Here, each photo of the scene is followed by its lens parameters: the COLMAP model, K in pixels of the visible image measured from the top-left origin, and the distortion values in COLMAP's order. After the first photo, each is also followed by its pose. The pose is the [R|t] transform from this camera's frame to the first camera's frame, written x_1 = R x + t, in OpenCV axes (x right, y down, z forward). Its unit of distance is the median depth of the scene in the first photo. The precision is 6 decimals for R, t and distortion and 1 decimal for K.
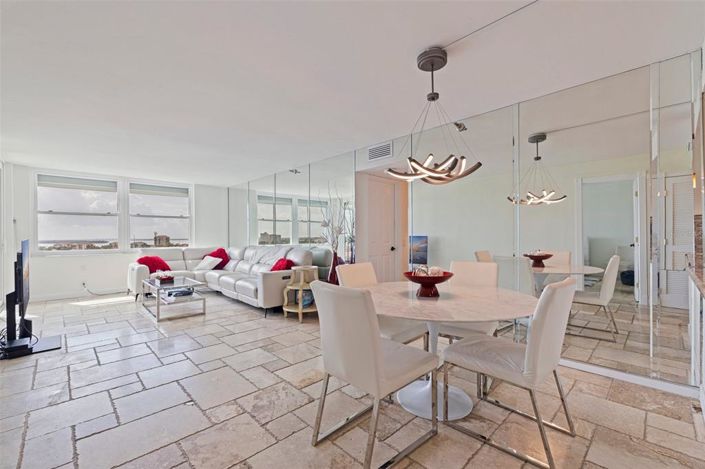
lens RADIAL K [[305.4, 0, 356.1], [0, 305.4, 239.3], [0, 0, 1]] dist [0.000255, -0.000136]
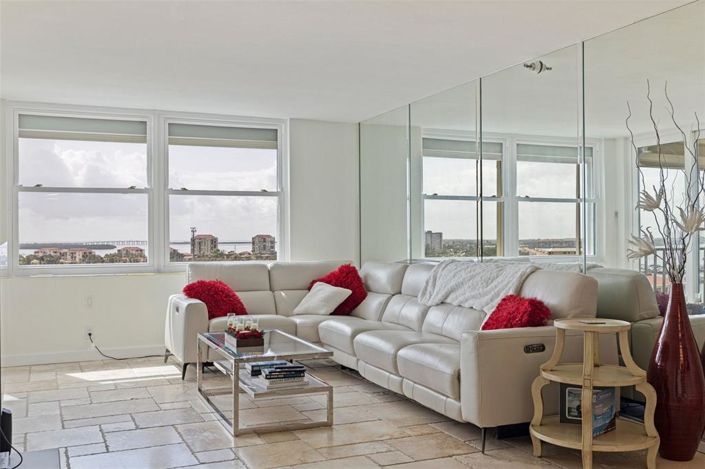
lens RADIAL K [[714.8, 0, 352.5], [0, 714.8, 234.5], [0, 0, 1]] dist [-0.005669, -0.003478]
pose [[0.936111, -0.000017, -0.351705, -0.110723], [-0.004475, 0.999918, -0.011959, -0.000917], [0.351676, 0.012769, 0.936035, 0.090503]]
